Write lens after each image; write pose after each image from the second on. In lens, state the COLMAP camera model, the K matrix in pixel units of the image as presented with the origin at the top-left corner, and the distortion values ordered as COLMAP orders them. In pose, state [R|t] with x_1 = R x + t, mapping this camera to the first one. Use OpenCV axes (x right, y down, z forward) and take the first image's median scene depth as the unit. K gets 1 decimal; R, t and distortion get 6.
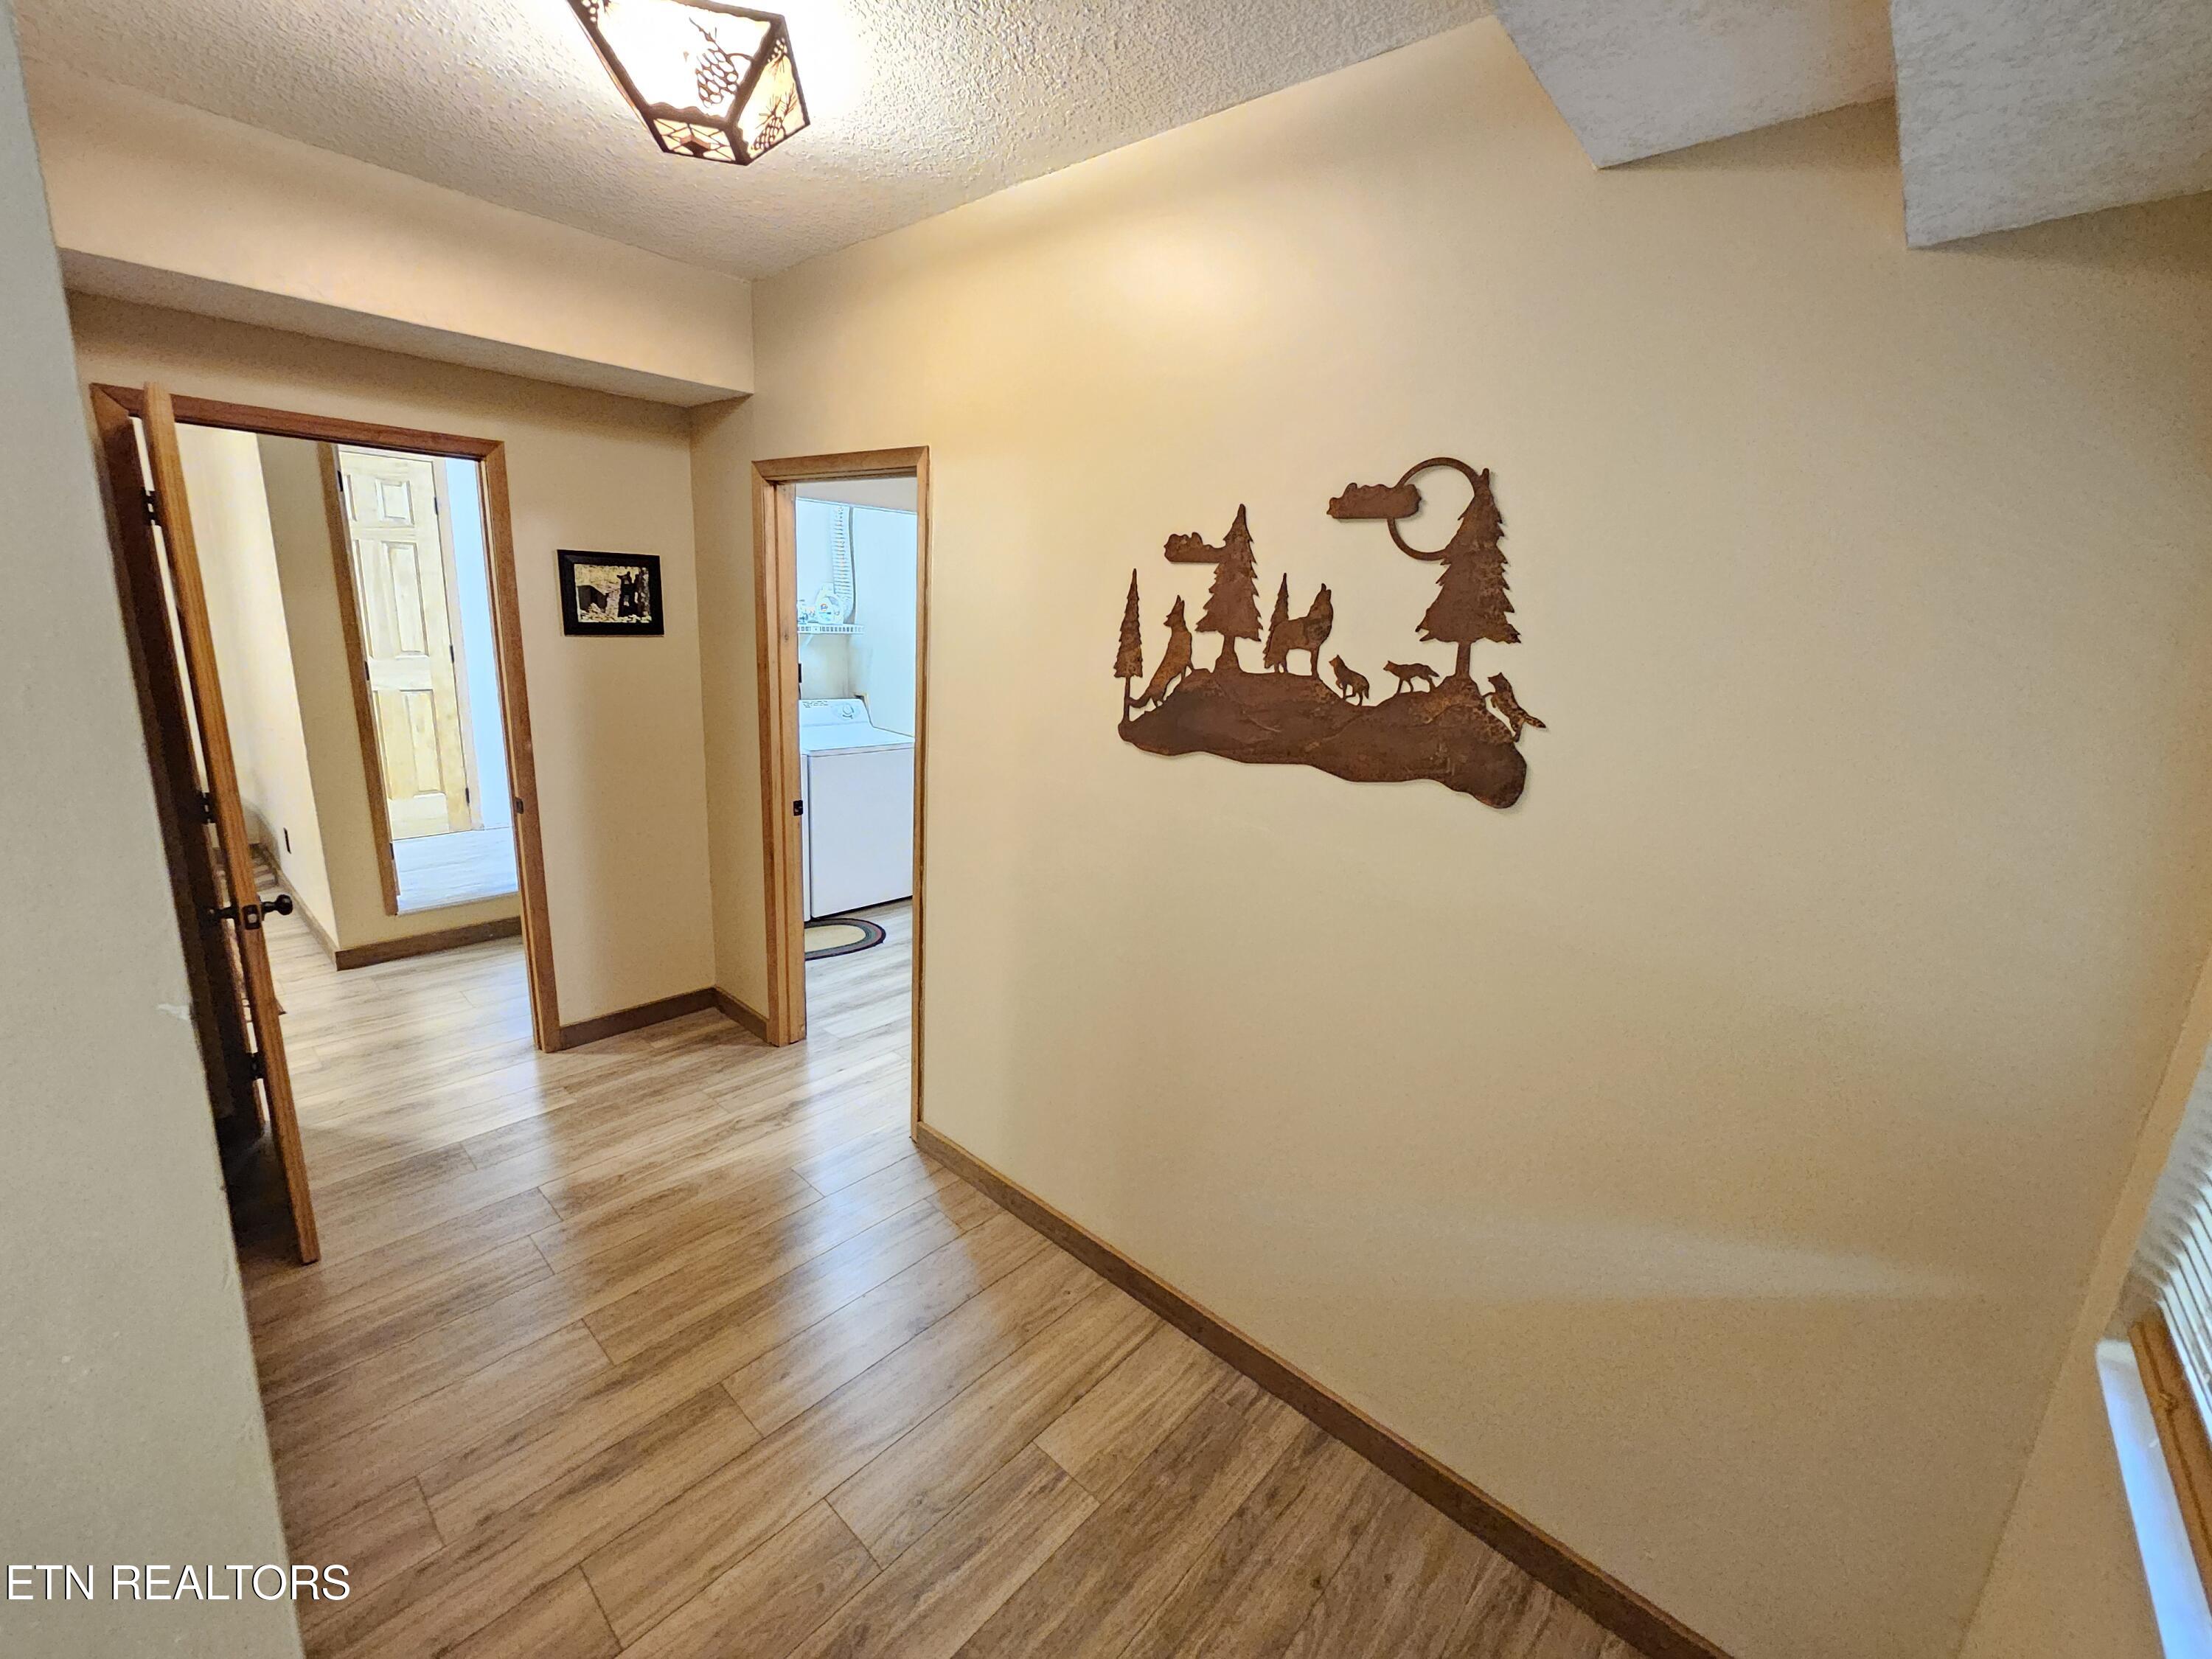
lens RADIAL K [[911.8, 0, 1105.0], [0, 911.8, 821.4], [0, 0, 1]] dist [-0.004293, 0.001261]
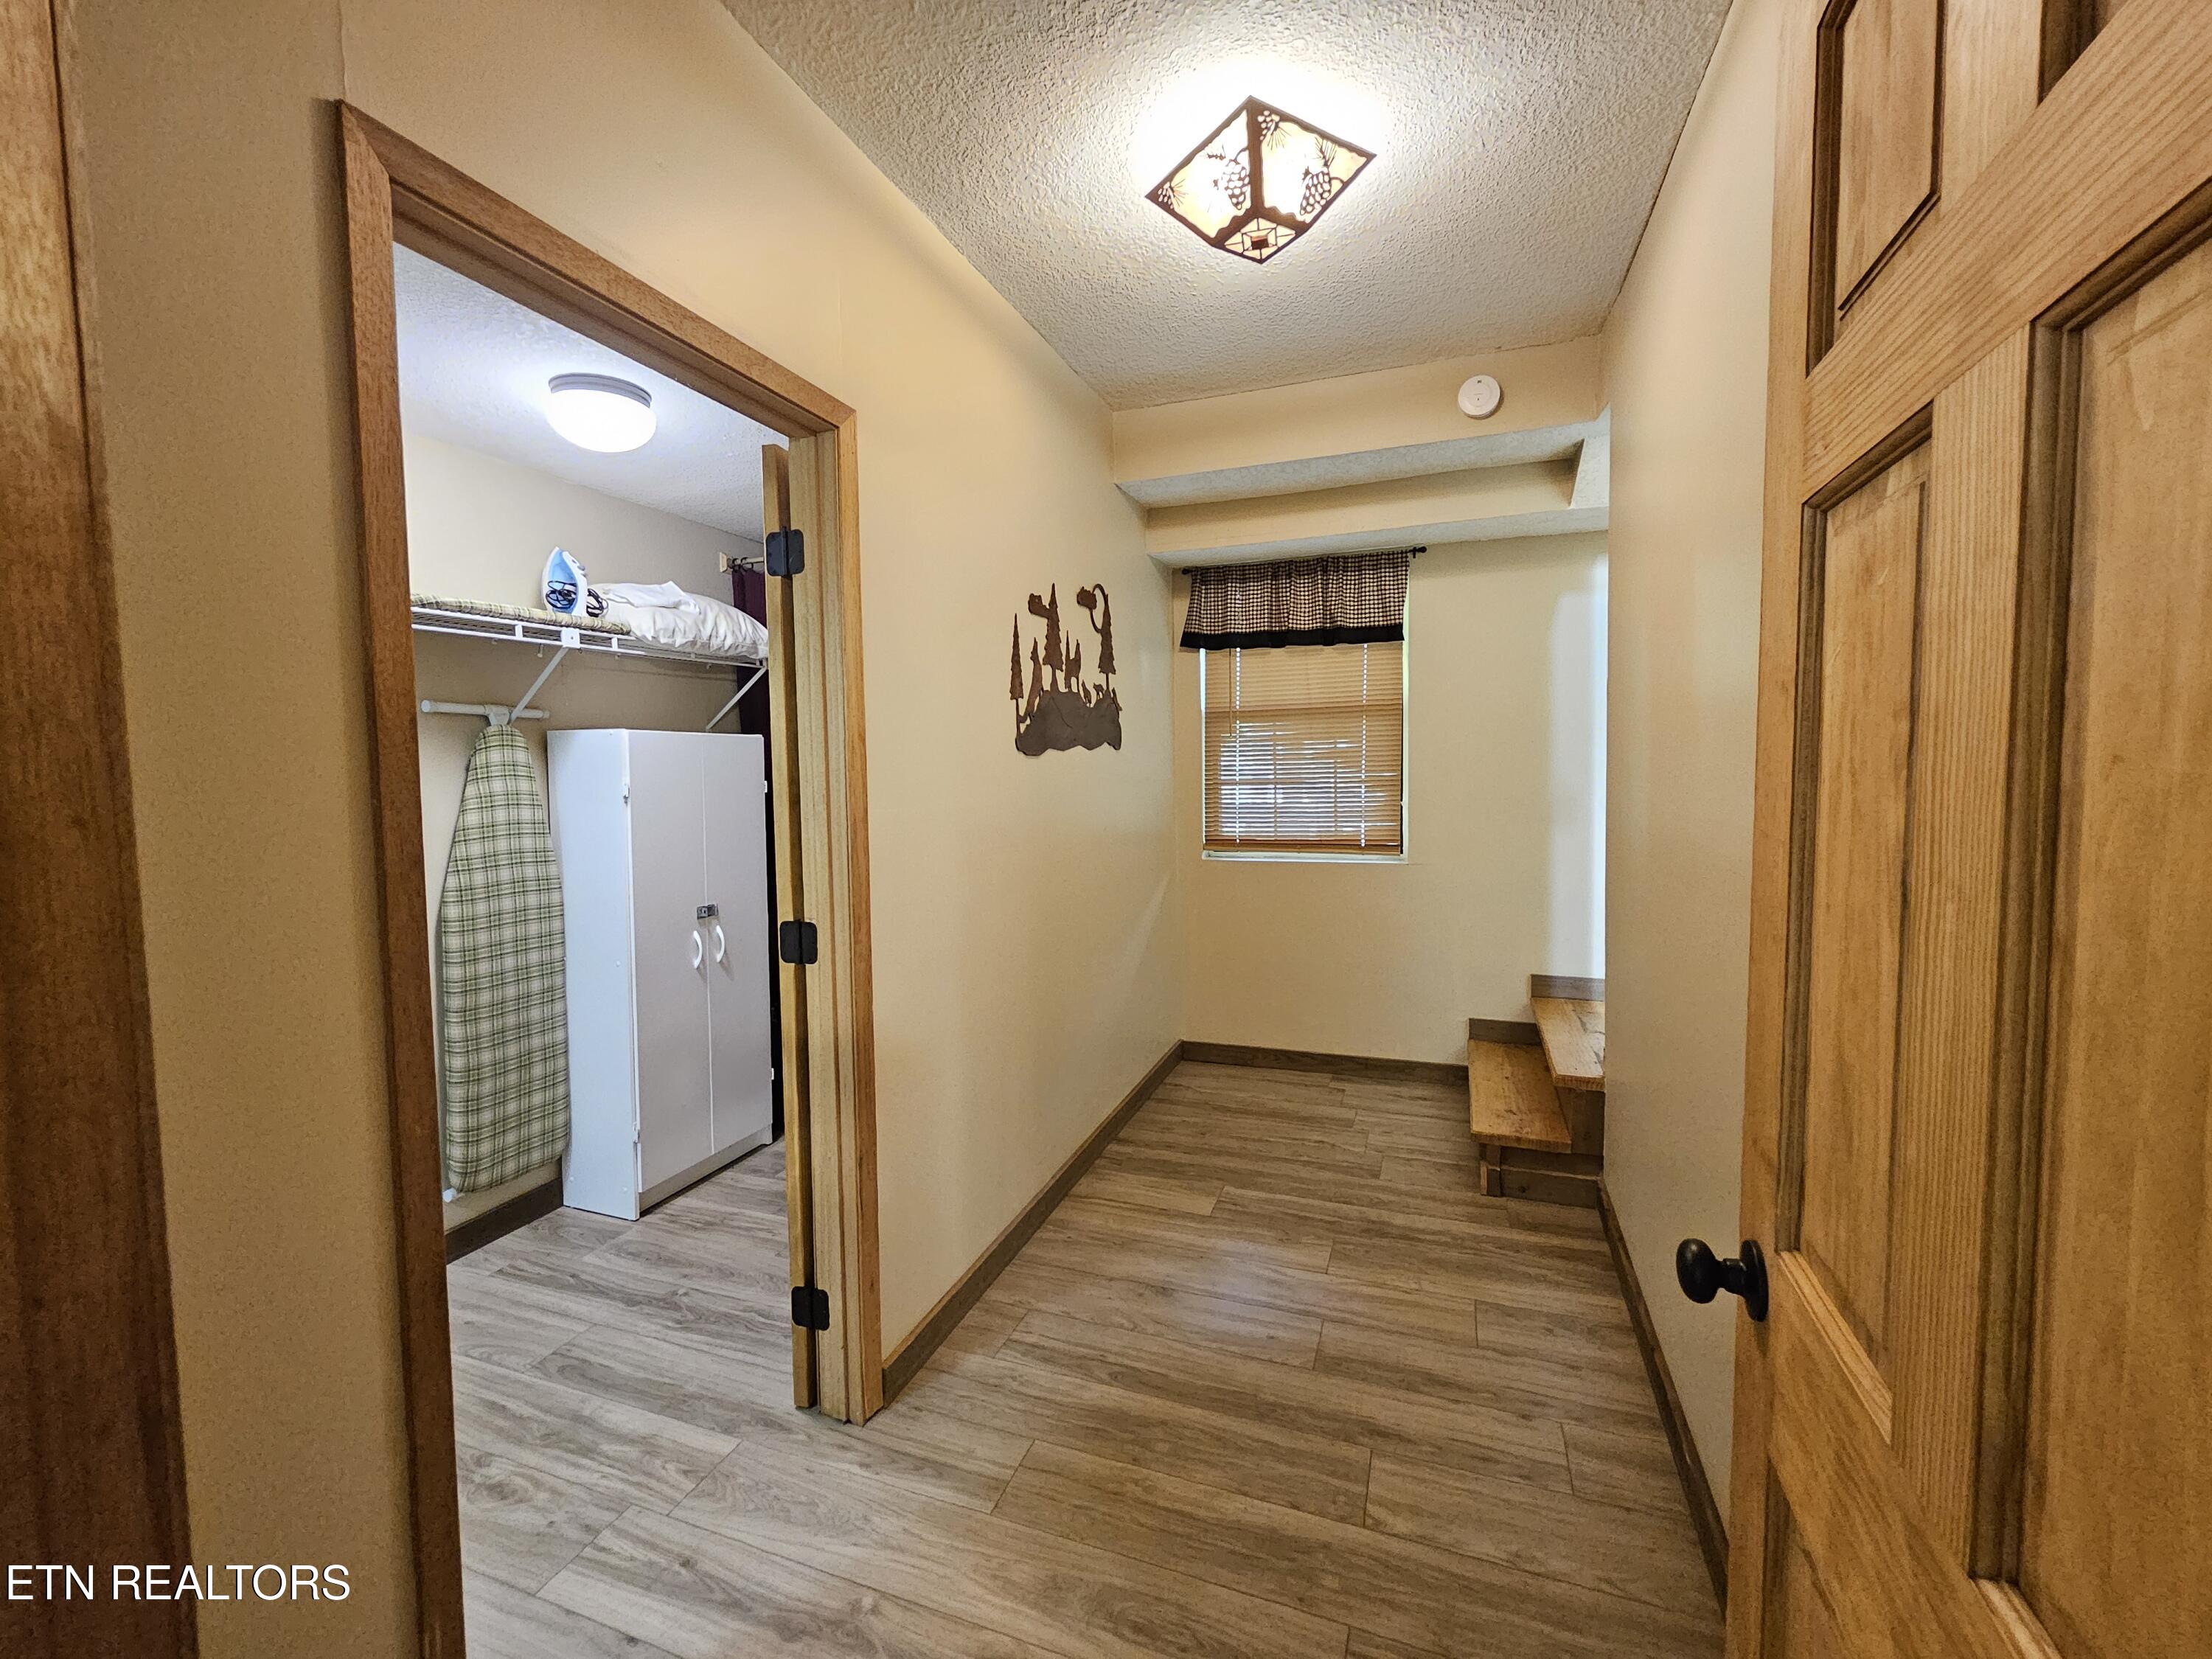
lens RADIAL K [[911.8, 0, 1105.0], [0, 911.8, 821.4], [0, 0, 1]] dist [-0.004293, 0.001261]
pose [[-0.369307, -0.114702, 0.922202, -1.192752], [0.212855, 0.955532, 0.204088, -0.229479], [-0.904602, 0.271666, -0.328470, 1.358579]]
